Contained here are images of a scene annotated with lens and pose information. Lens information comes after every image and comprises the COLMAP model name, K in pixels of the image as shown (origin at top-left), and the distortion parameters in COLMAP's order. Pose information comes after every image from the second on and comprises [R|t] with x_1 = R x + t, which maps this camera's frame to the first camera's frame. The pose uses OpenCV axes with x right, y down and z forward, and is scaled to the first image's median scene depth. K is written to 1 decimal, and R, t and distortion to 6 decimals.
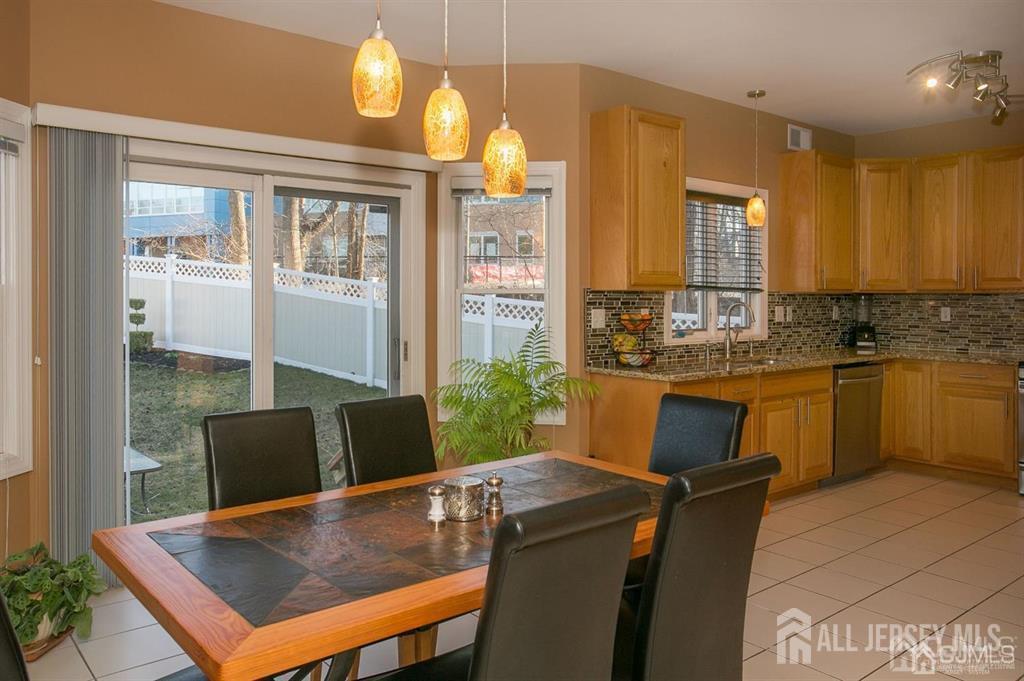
lens RADIAL K [[911.1, 0, 510.5], [0, 911.1, 303.3], [0, 0, 1]] dist [0.023566, 0.008531]
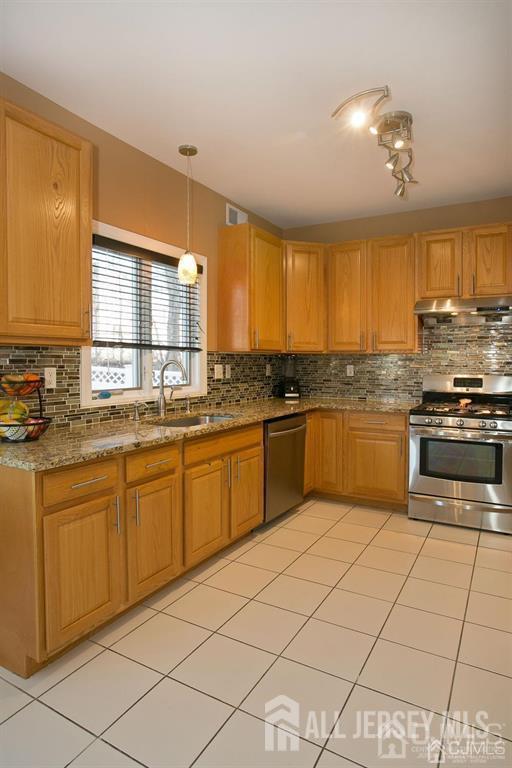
lens RADIAL K [[471.3, 0, 358.8], [0, 471.3, 374.3], [0, 0, 1]] dist [0.000999, 0.003101]
pose [[0.871824, -0.012099, 0.489670, 0.183354], [0.001407, 0.999753, 0.022197, 0.002850], [-0.489817, -0.018663, 0.871626, 0.472788]]
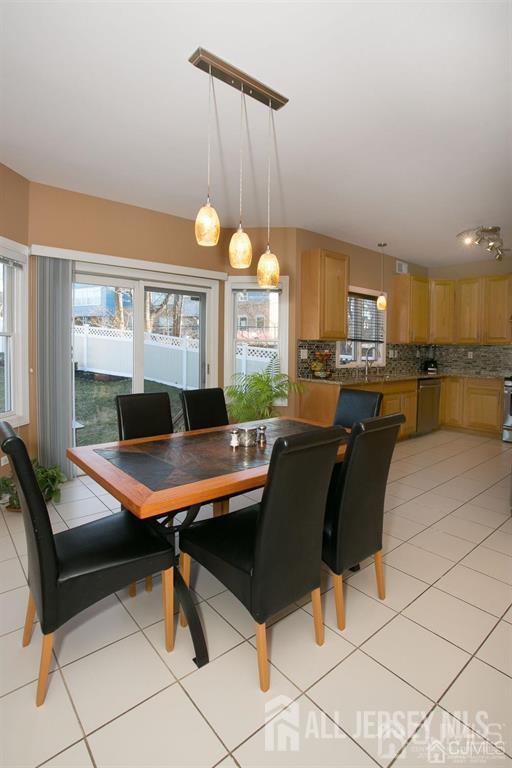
lens RADIAL K [[451.6, 0, 254.3], [0, 451.6, 363.7], [0, 0, 1]] dist [-0.049288, 0.000844]
pose [[0.999884, 0.012163, 0.009136, -0.022122], [-0.012394, 0.999596, 0.025591, 0.013465], [-0.008821, -0.025701, 0.999631, 0.001243]]
